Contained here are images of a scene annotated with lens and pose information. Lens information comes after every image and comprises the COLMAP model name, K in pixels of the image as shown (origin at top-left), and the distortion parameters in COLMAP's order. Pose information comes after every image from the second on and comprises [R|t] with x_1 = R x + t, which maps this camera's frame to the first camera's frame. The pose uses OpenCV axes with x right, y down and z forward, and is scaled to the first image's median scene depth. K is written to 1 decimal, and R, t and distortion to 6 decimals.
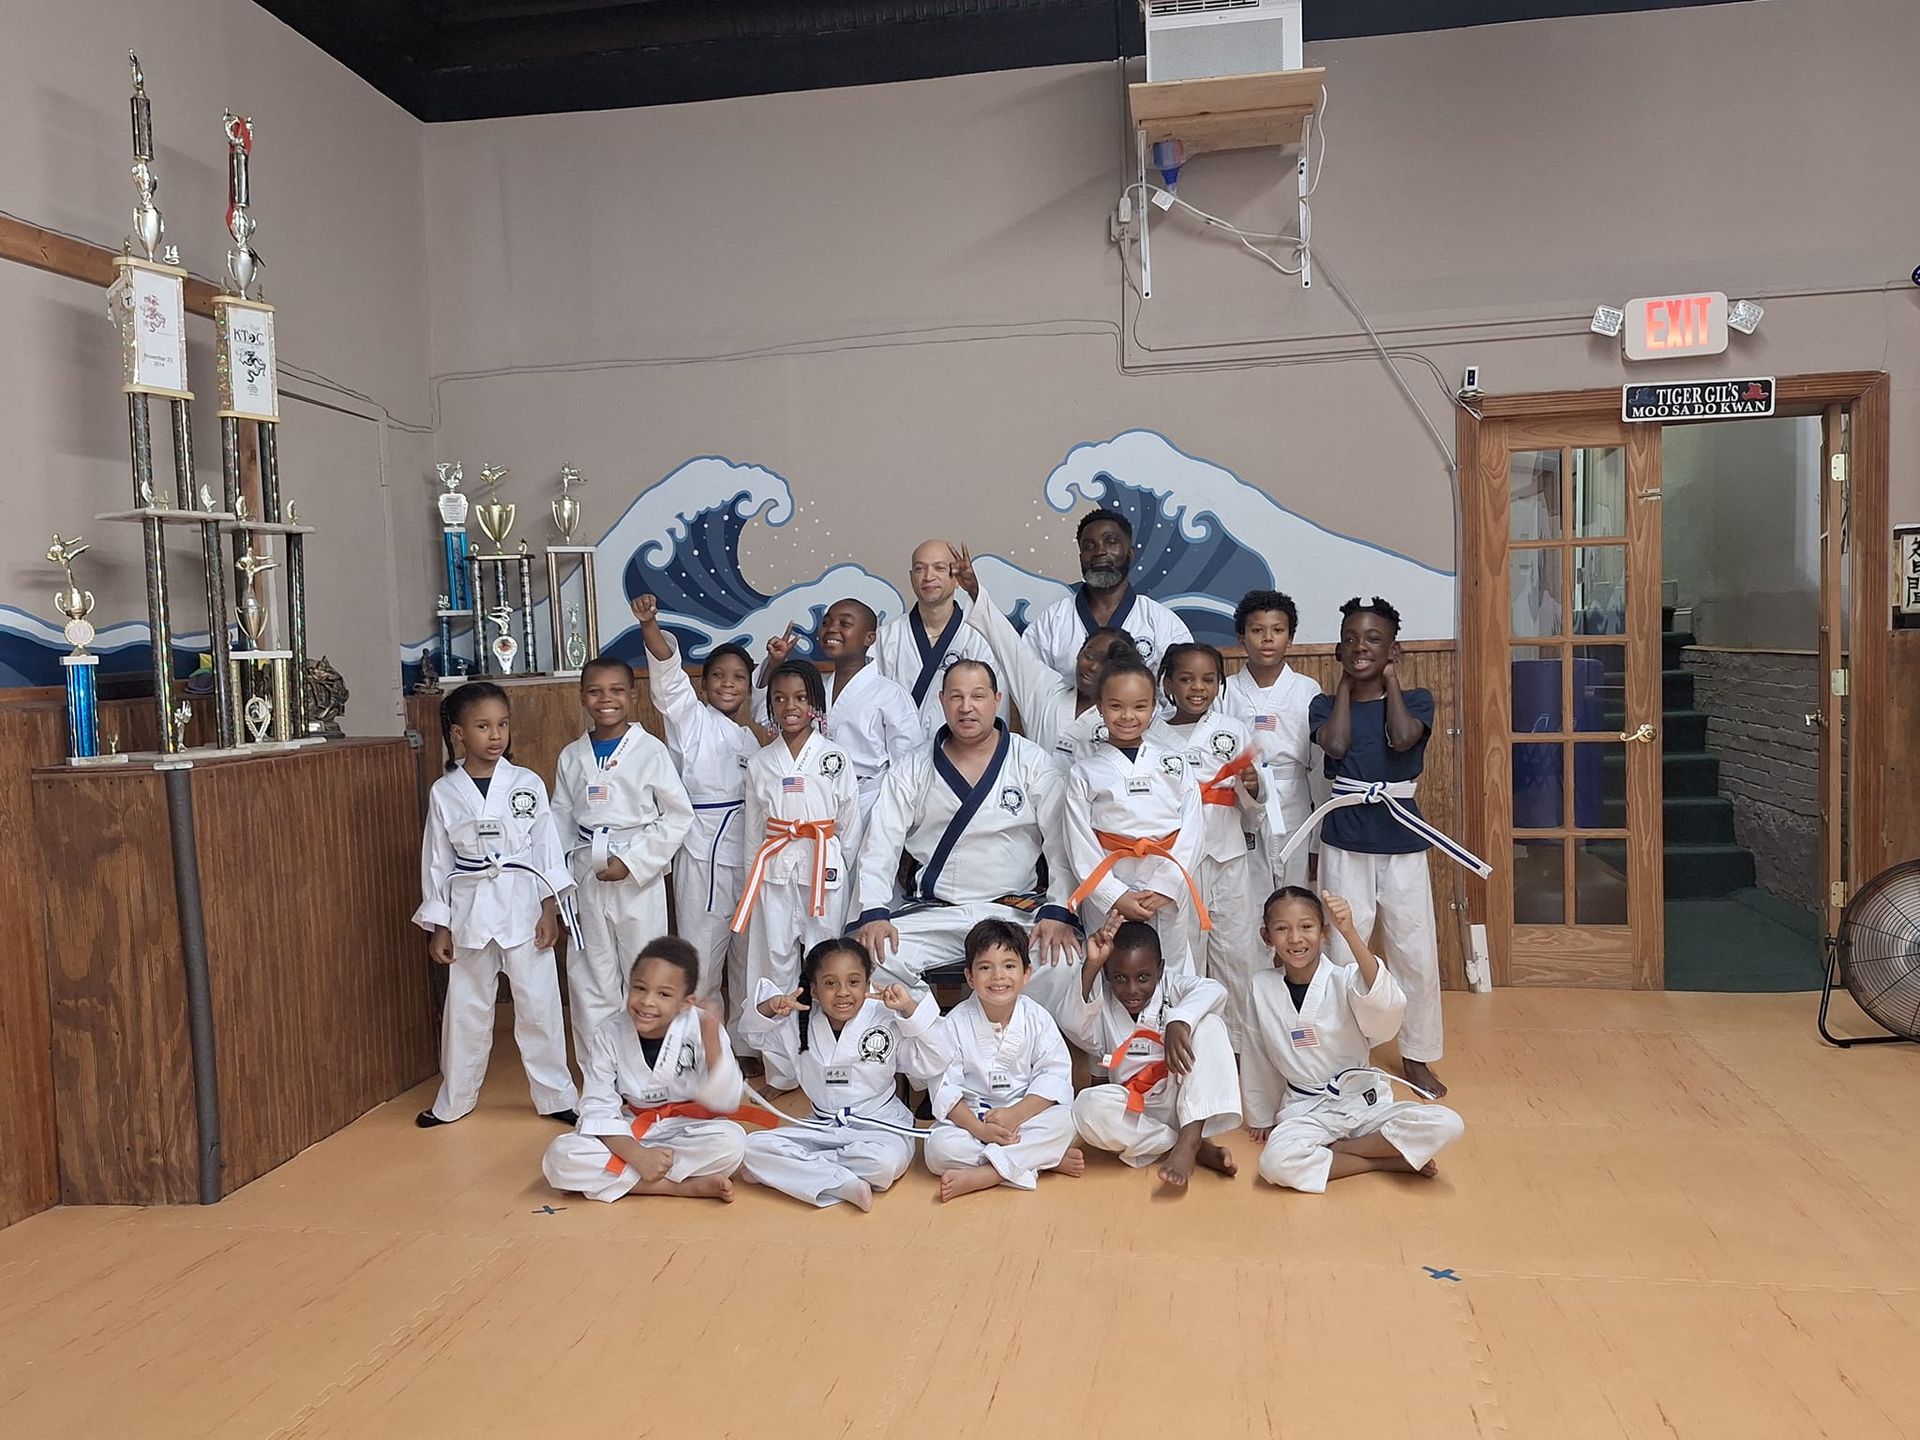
lens RADIAL K [[1252.6, 0, 1006.4], [0, 1252.6, 730.5], [0, 0, 1]] dist [0.024127, -0.030822]
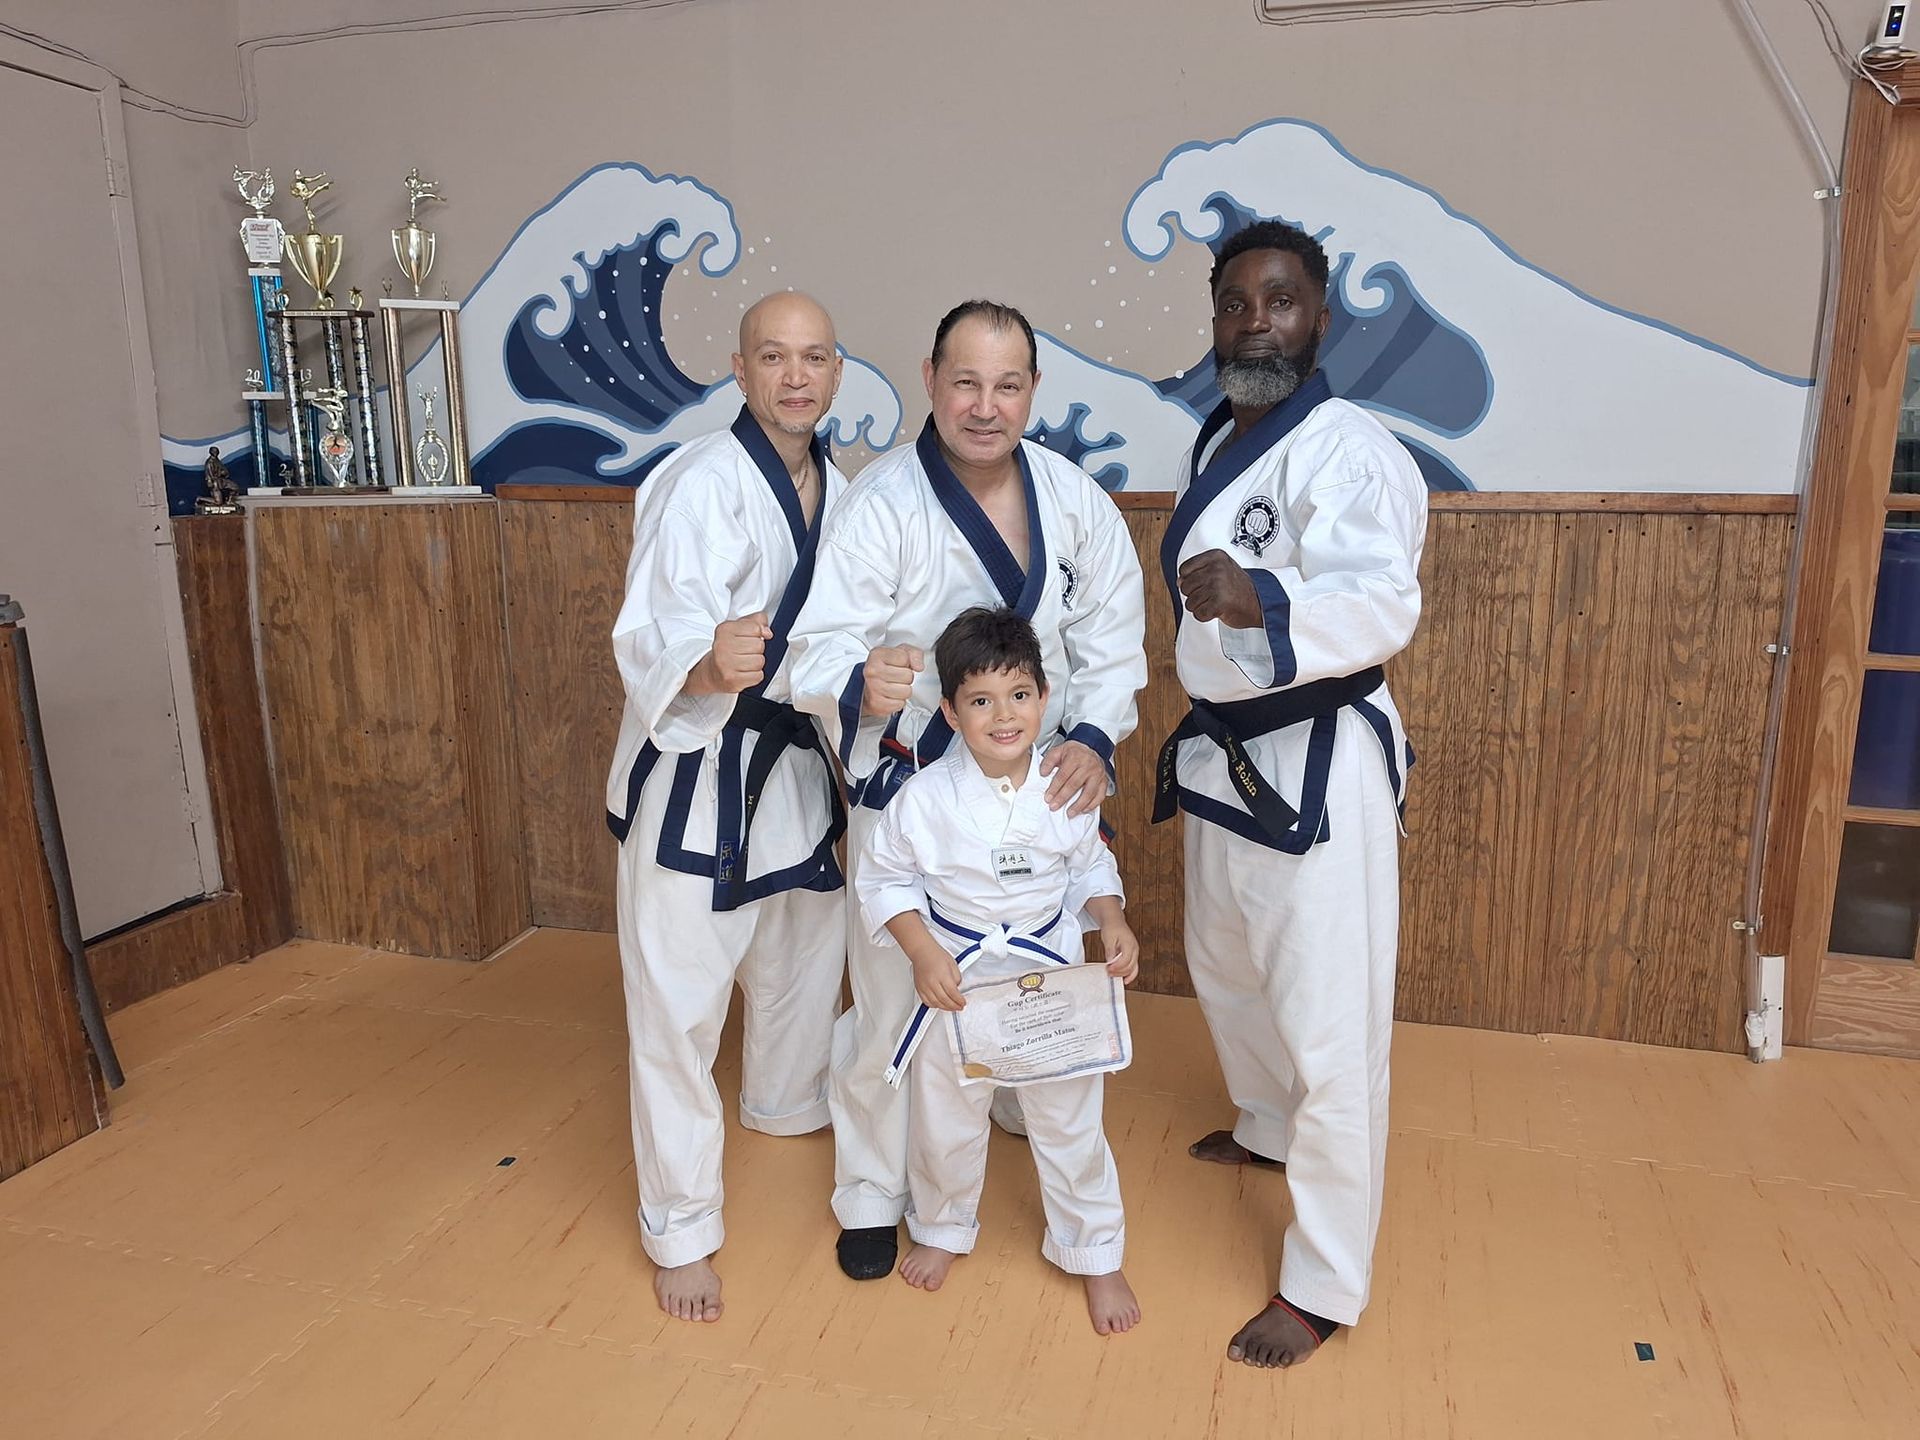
lens RADIAL K [[1252.6, 0, 1005.6], [0, 1252.6, 719.4], [0, 0, 1]] dist [0.024127, -0.030822]
pose [[0.993101, 0.058043, -0.101887, 0.050528], [-0.042715, 0.988266, 0.146649, -0.037689], [0.109203, -0.141285, 0.983927, 0.348262]]
